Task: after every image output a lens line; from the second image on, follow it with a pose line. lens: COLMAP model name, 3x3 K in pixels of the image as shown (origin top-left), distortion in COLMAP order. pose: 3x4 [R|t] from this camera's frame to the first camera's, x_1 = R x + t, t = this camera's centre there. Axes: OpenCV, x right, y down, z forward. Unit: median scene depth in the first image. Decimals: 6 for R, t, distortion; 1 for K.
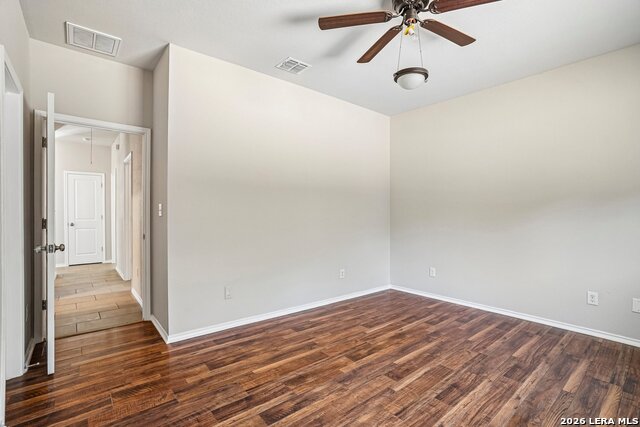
lens RADIAL K [[299.0, 0, 320.0], [0, 299.0, 213.5], [0, 0, 1]] dist [-0.053072, 0.027804]
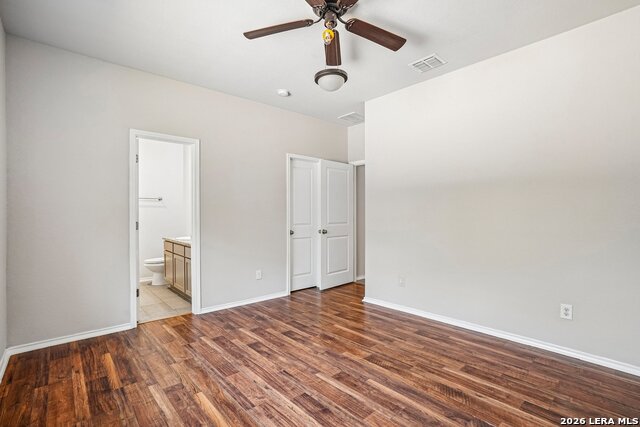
lens RADIAL K [[299.0, 0, 320.0], [0, 299.0, 213.5], [0, 0, 1]] dist [-0.053072, 0.027804]
pose [[0.034196, -0.012283, -0.999340, 1.030002], [0.004350, 0.999917, -0.012141, 0.005841], [0.999406, -0.003932, 0.034247, 0.729546]]
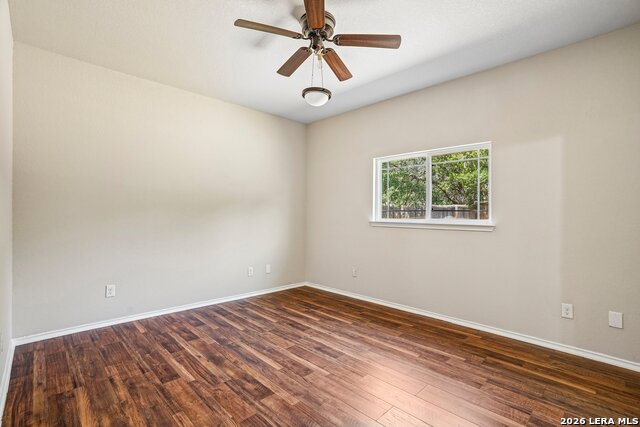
lens RADIAL K [[299.0, 0, 320.0], [0, 299.0, 213.5], [0, 0, 1]] dist [-0.053072, 0.027804]
pose [[-0.079107, -0.002955, 0.996862, -0.647910], [-0.010594, 0.999942, 0.002123, -0.010973], [-0.996810, -0.010393, -0.079133, 0.843284]]
